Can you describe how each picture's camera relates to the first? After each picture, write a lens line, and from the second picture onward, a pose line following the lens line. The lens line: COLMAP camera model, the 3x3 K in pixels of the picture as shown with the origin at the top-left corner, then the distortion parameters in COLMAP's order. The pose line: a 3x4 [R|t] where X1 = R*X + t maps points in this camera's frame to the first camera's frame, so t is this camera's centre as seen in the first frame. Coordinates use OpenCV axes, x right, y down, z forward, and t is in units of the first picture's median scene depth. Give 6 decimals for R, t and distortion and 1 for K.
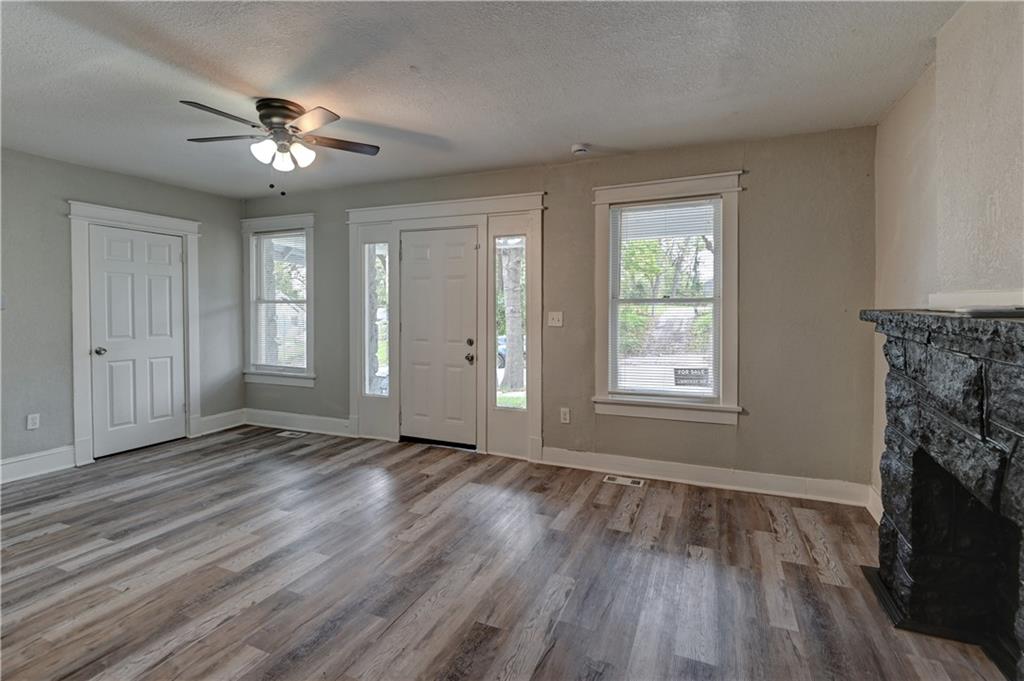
lens RADIAL K [[475.2, 0, 520.5], [0, 475.2, 312.3], [0, 0, 1]] dist [-0.002354, -0.001842]
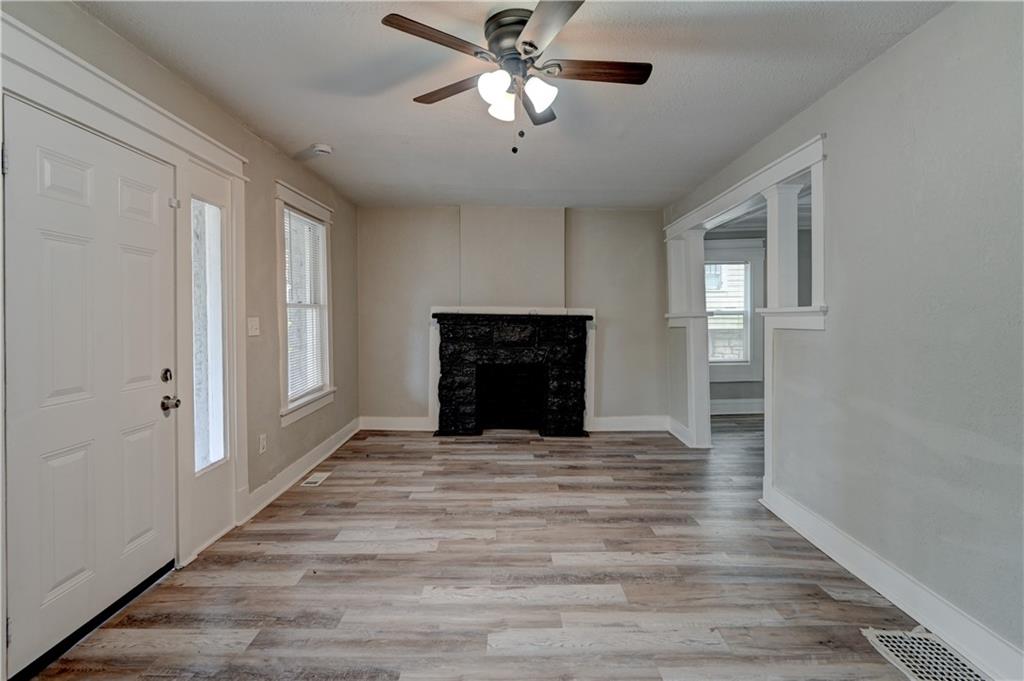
lens RADIAL K [[475.2, 0, 510.3], [0, 475.2, 310.5], [0, 0, 1]] dist [-0.002354, -0.001842]
pose [[-0.384783, 0.000510, 0.923007, -1.071695], [0.011571, 0.999924, 0.004271, -0.011672], [-0.922934, 0.012323, -0.384760, 1.198787]]
